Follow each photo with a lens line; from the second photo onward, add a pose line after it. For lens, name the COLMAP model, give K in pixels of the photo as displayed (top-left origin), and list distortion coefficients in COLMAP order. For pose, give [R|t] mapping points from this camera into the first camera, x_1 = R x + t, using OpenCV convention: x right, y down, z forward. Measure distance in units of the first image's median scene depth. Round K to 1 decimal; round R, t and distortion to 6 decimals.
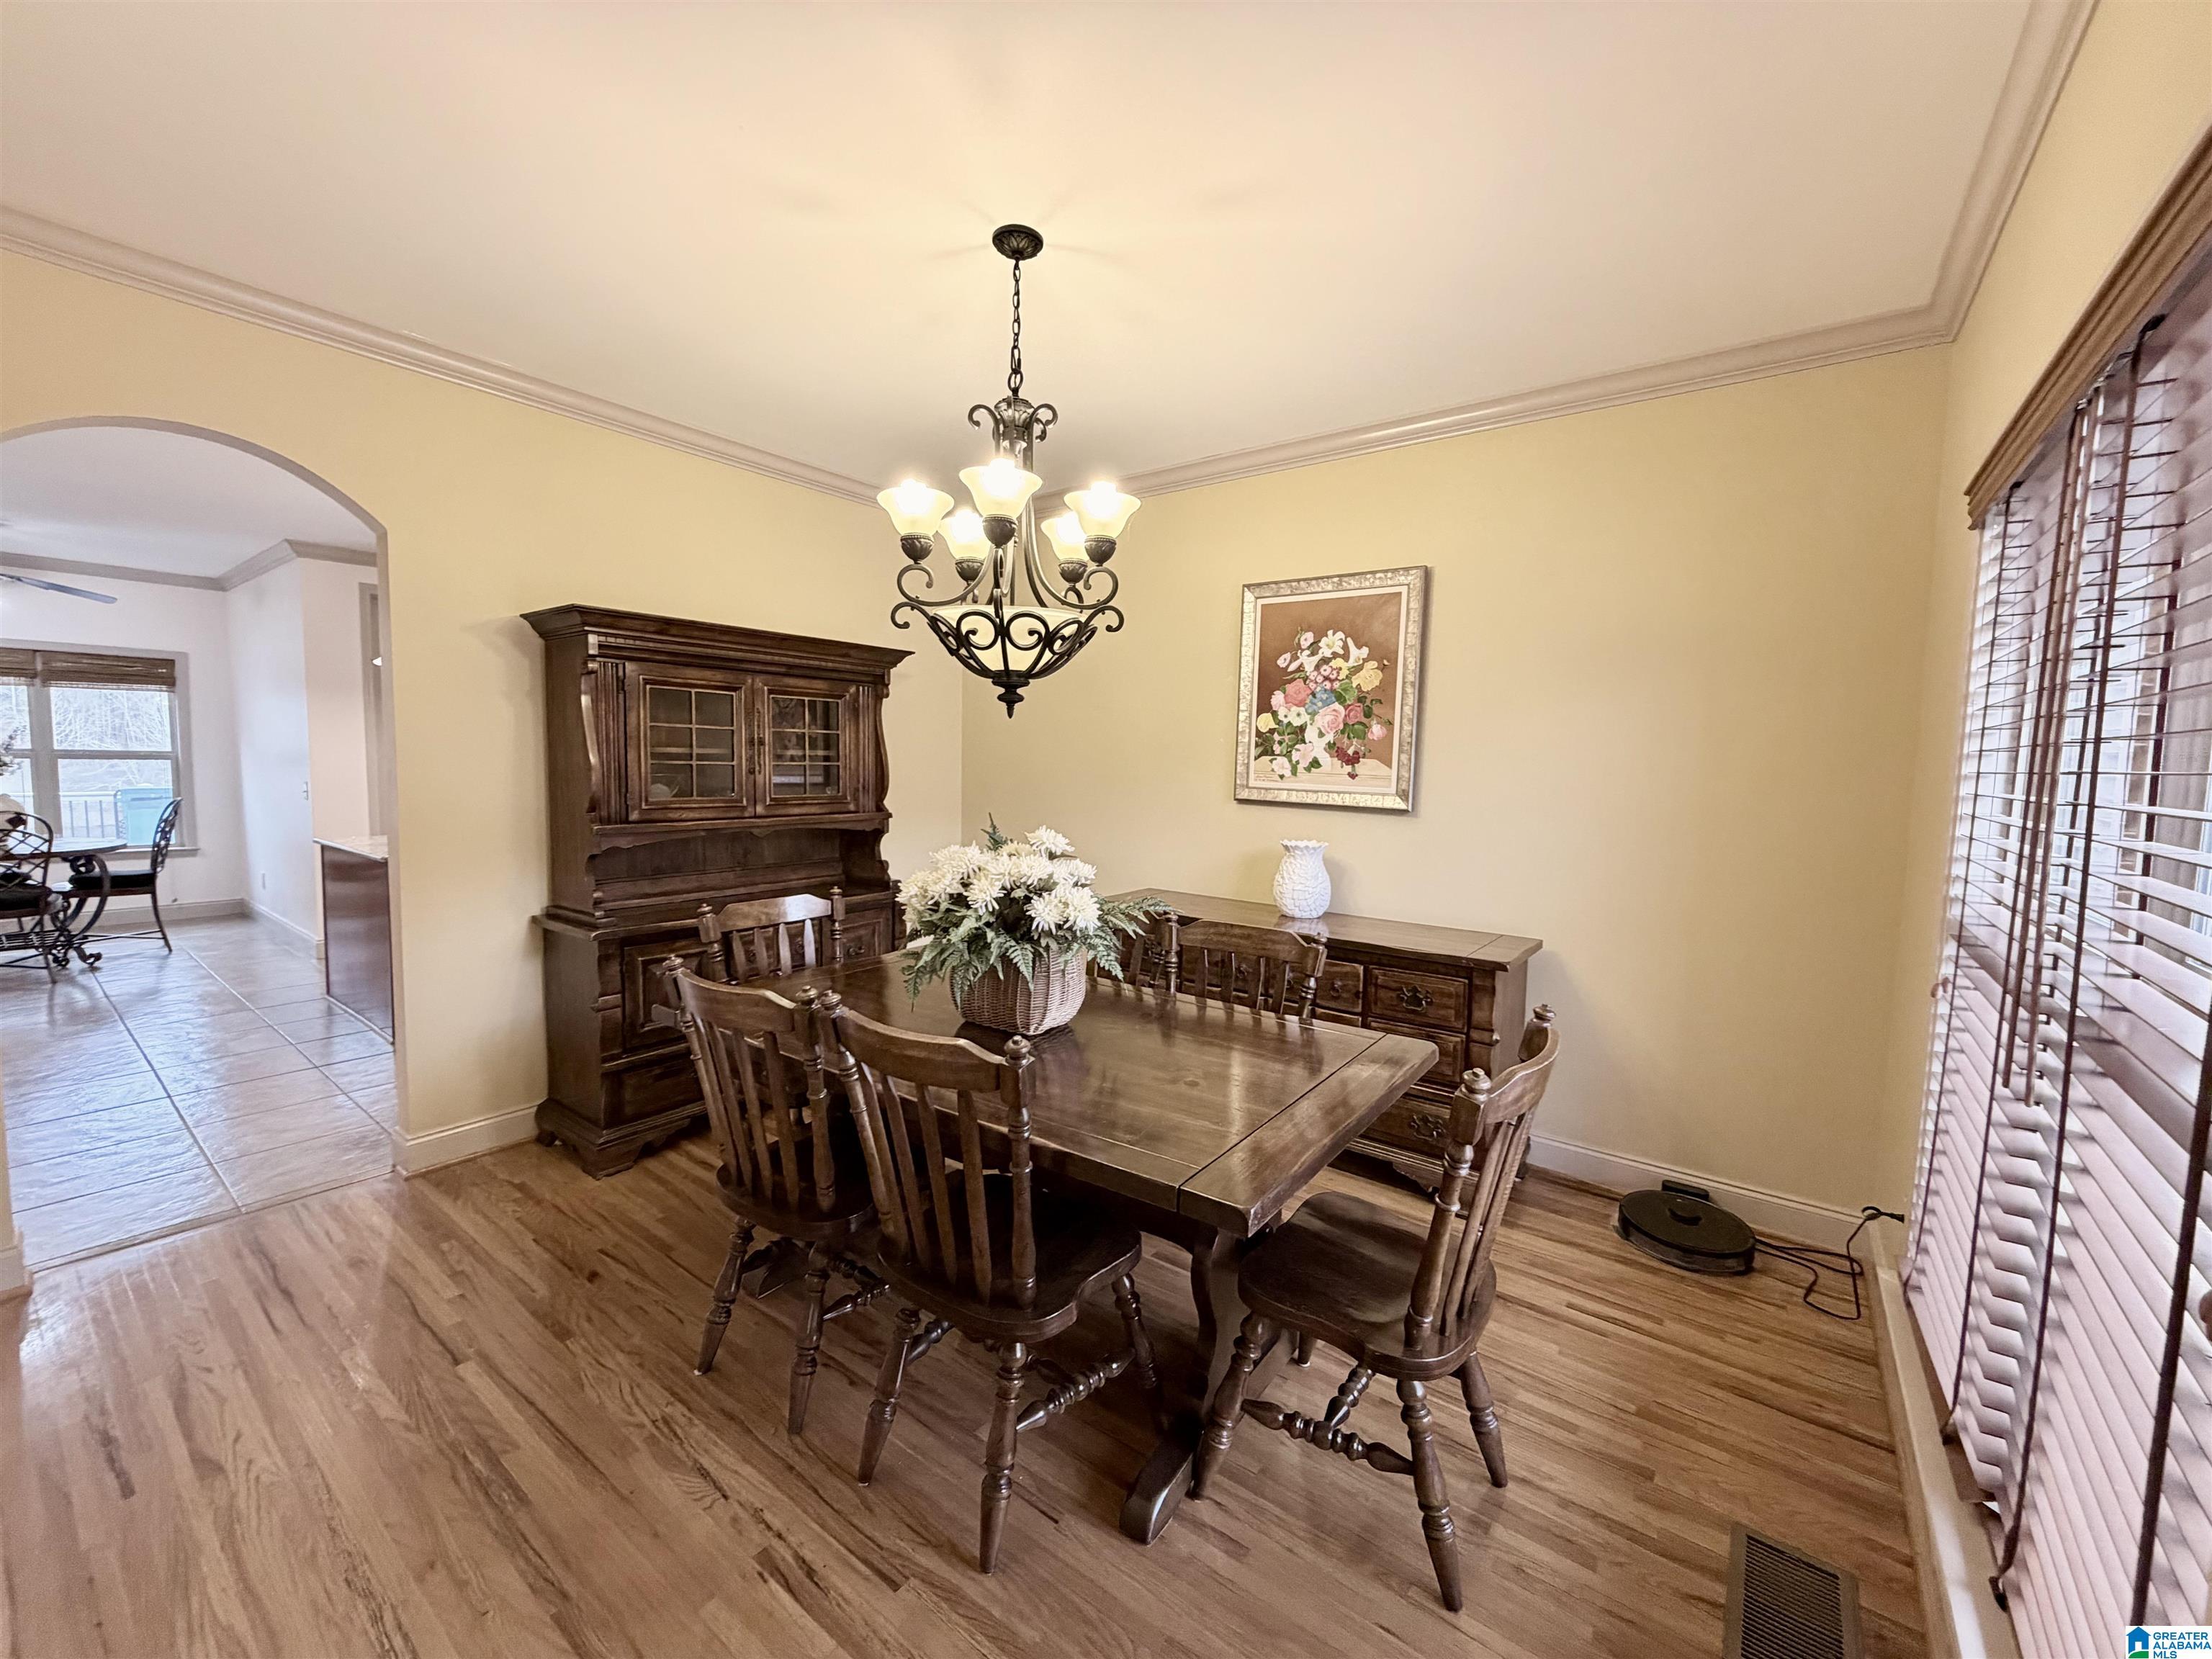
lens RADIAL K [[882.0, 0, 1097.6], [0, 882.0, 829.6], [0, 0, 1]] dist [0.001592, 0.000240]
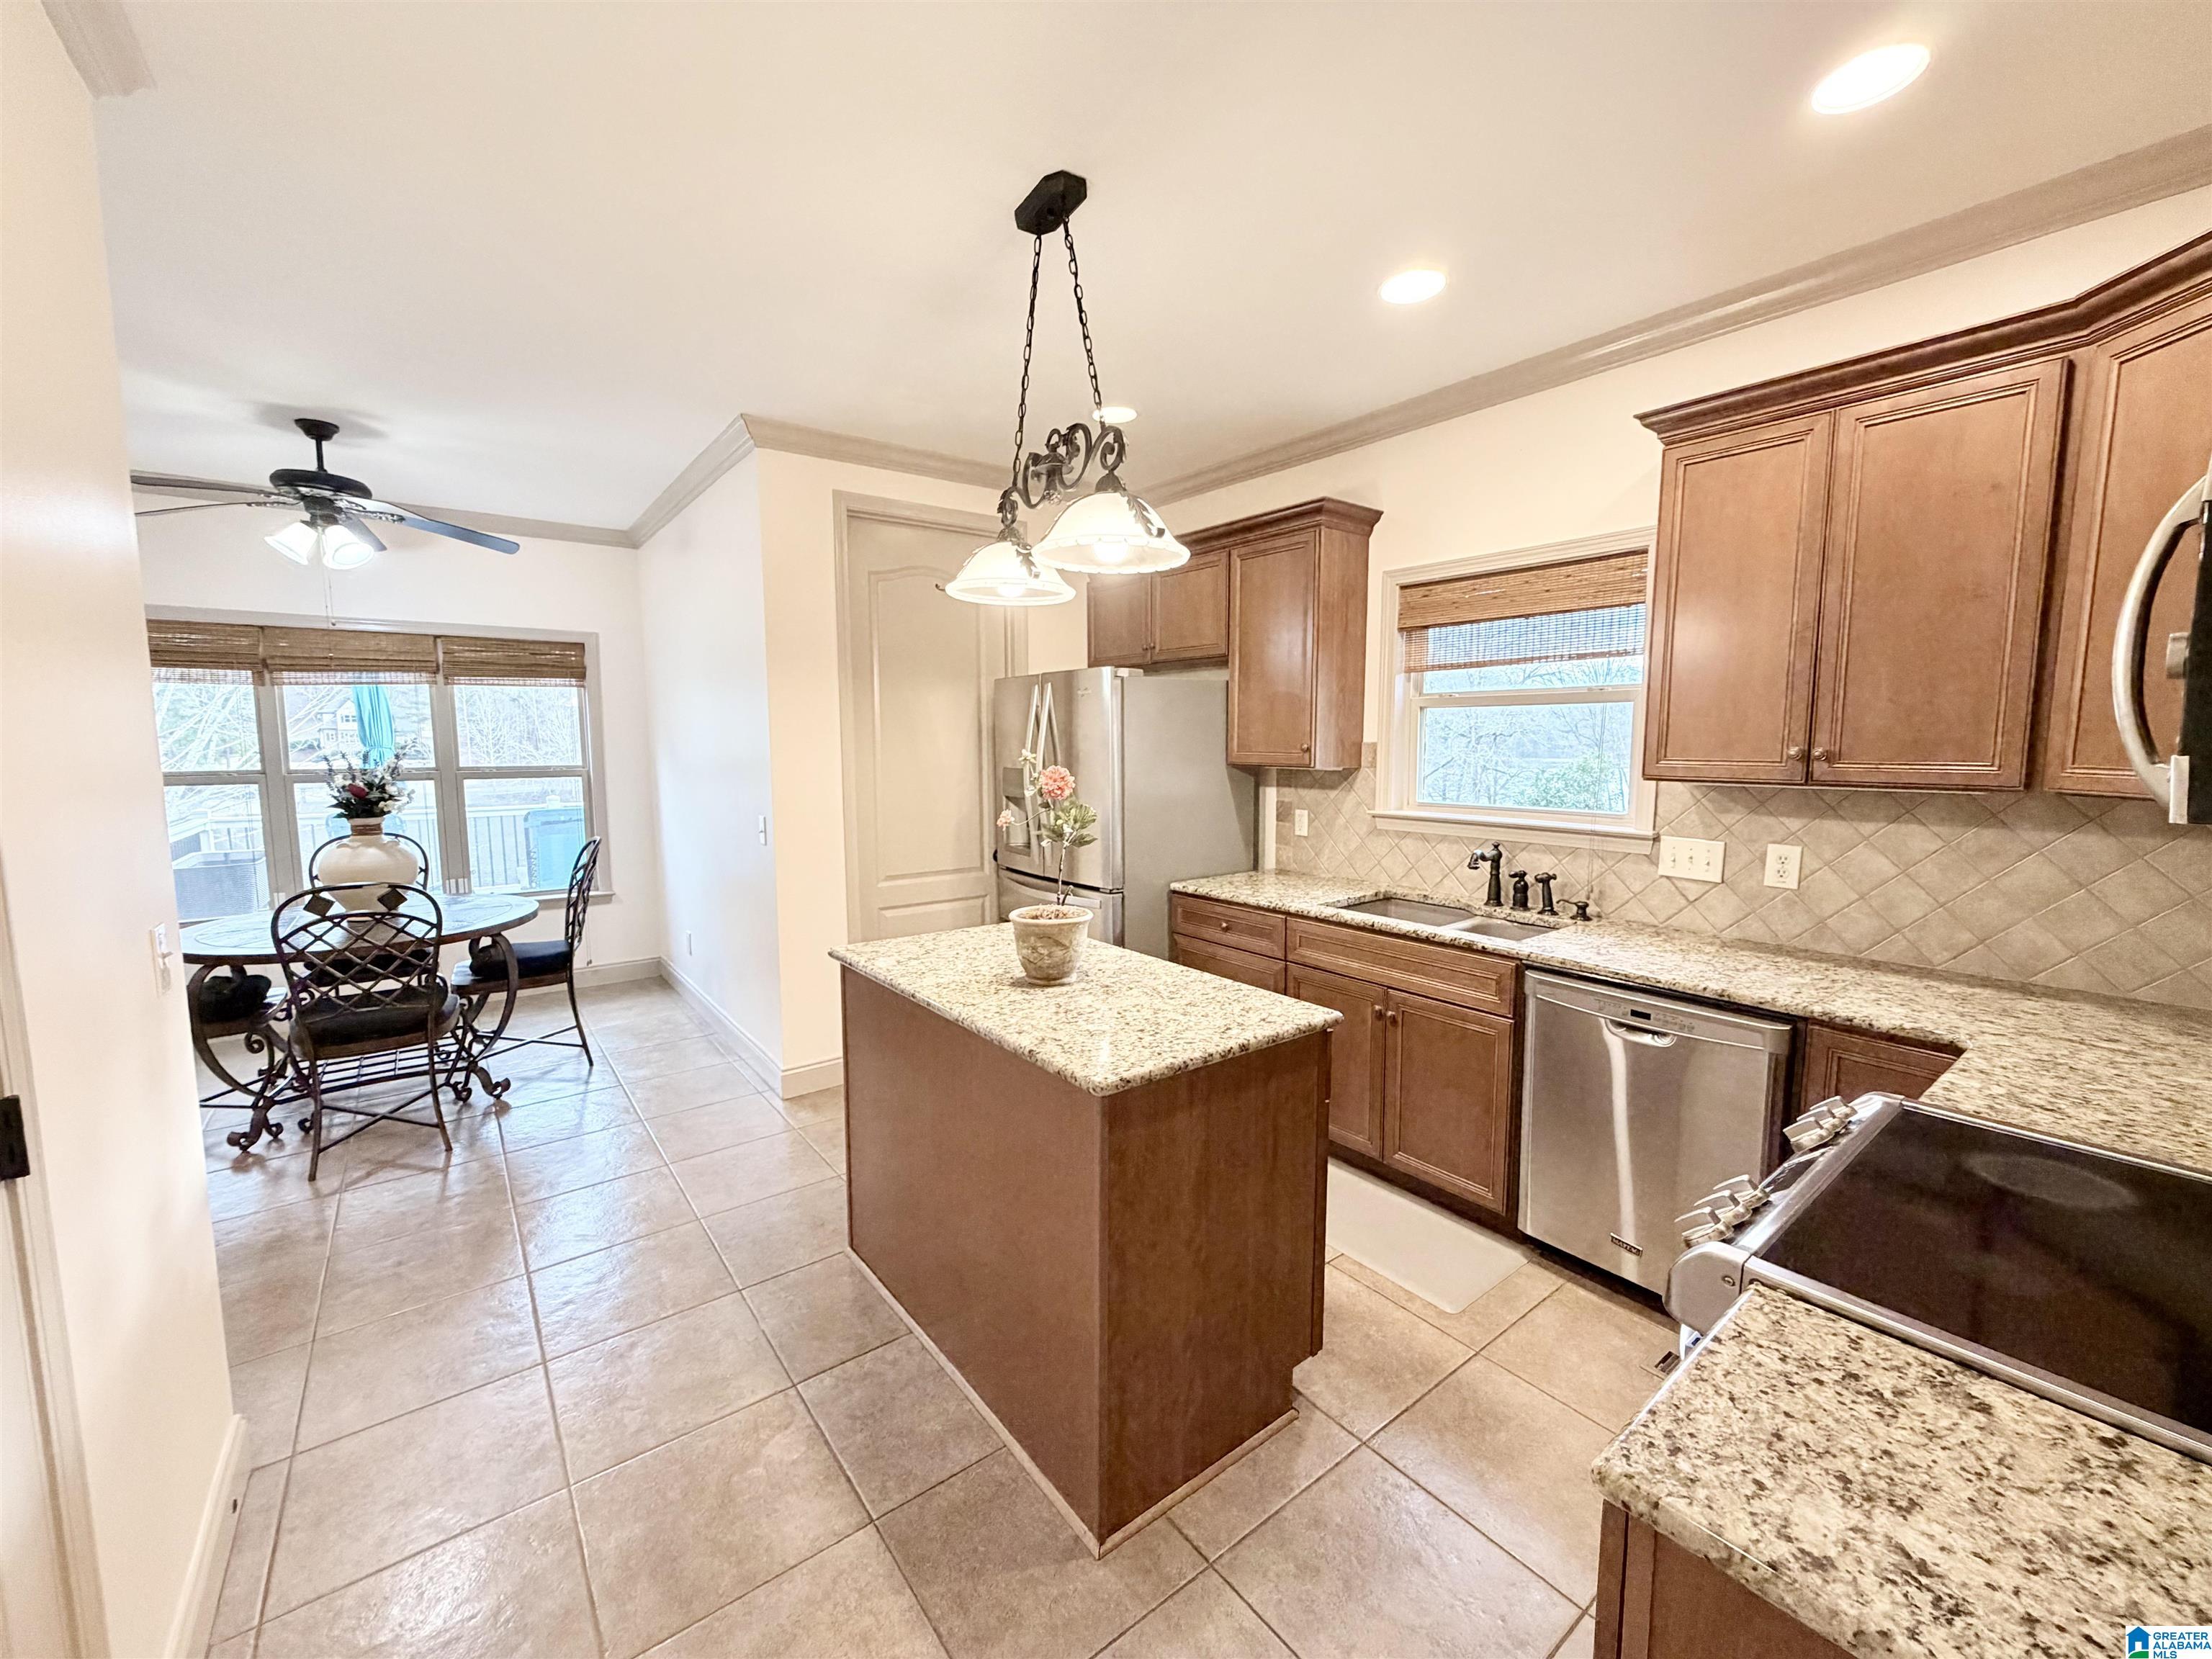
lens RADIAL K [[882.0, 0, 1104.1], [0, 882.0, 832.1], [0, 0, 1]] dist [0.001592, 0.000240]
pose [[0.965771, 0.005910, -0.259328, -0.461897], [0.000353, 0.999710, 0.024095, -0.054556], [0.259395, -0.023362, 0.965489, 0.422545]]
